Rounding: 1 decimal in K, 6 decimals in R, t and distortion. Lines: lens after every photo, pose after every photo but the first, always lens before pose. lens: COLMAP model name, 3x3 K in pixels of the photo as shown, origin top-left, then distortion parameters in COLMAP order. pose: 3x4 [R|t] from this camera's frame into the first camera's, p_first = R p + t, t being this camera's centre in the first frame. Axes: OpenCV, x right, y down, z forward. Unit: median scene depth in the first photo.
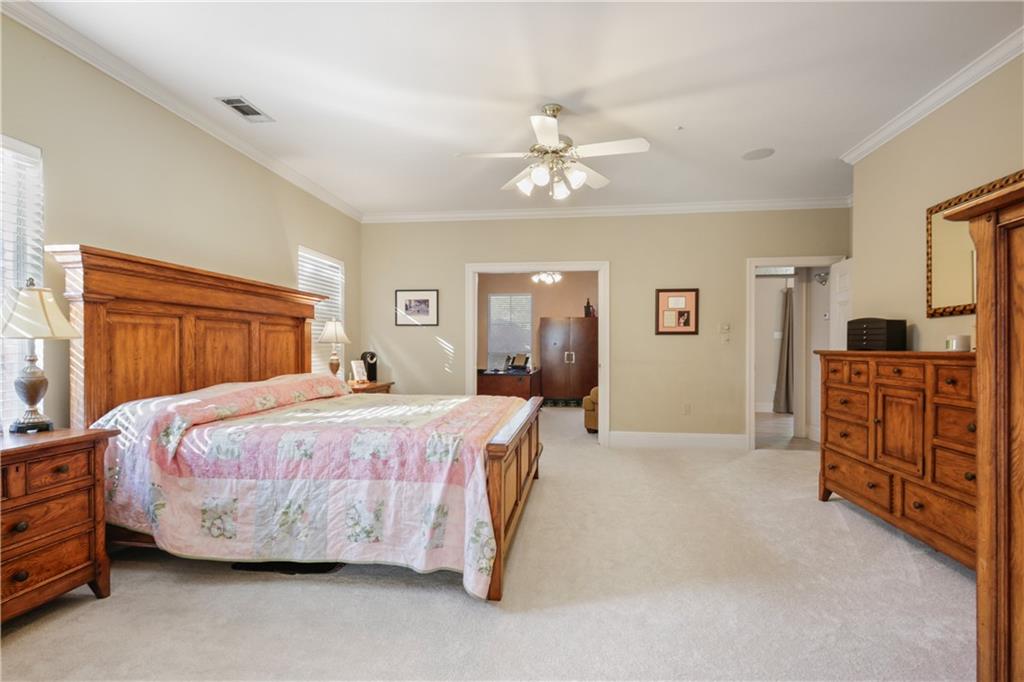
lens RADIAL K [[476.5, 0, 516.4], [0, 476.5, 345.7], [0, 0, 1]] dist [0.000139, -0.000085]
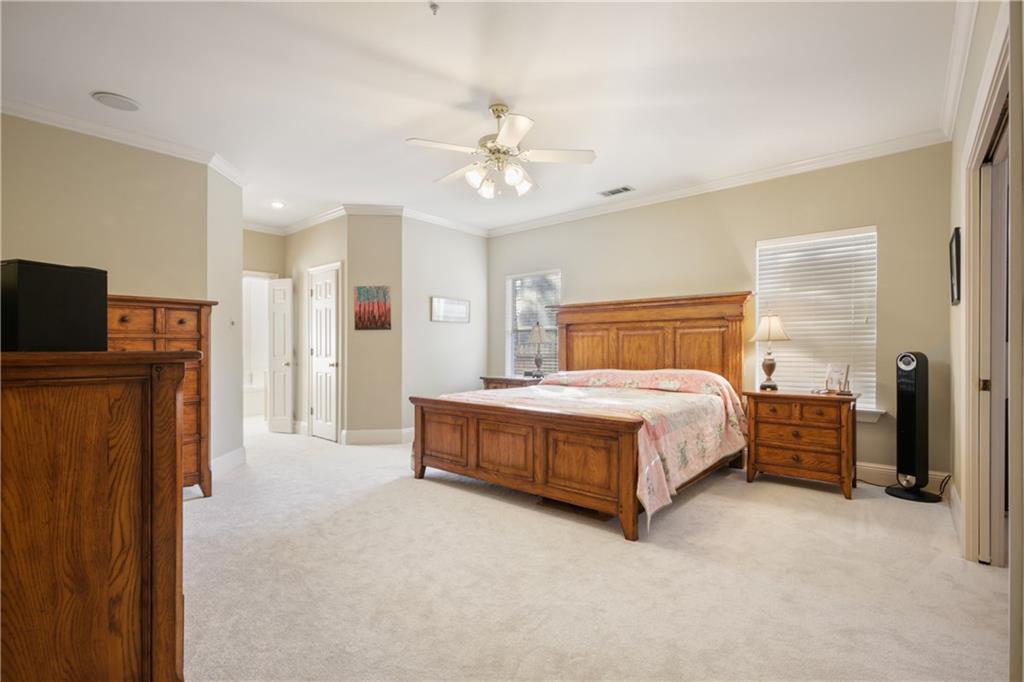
lens RADIAL K [[476.5, 0, 517.2], [0, 476.5, 348.2], [0, 0, 1]] dist [0.000139, -0.000085]
pose [[-0.546087, -0.009537, -0.837674, 0.945007], [-0.000725, 0.999940, -0.010911, 0.027422], [0.837728, -0.005351, -0.546061, 1.659655]]
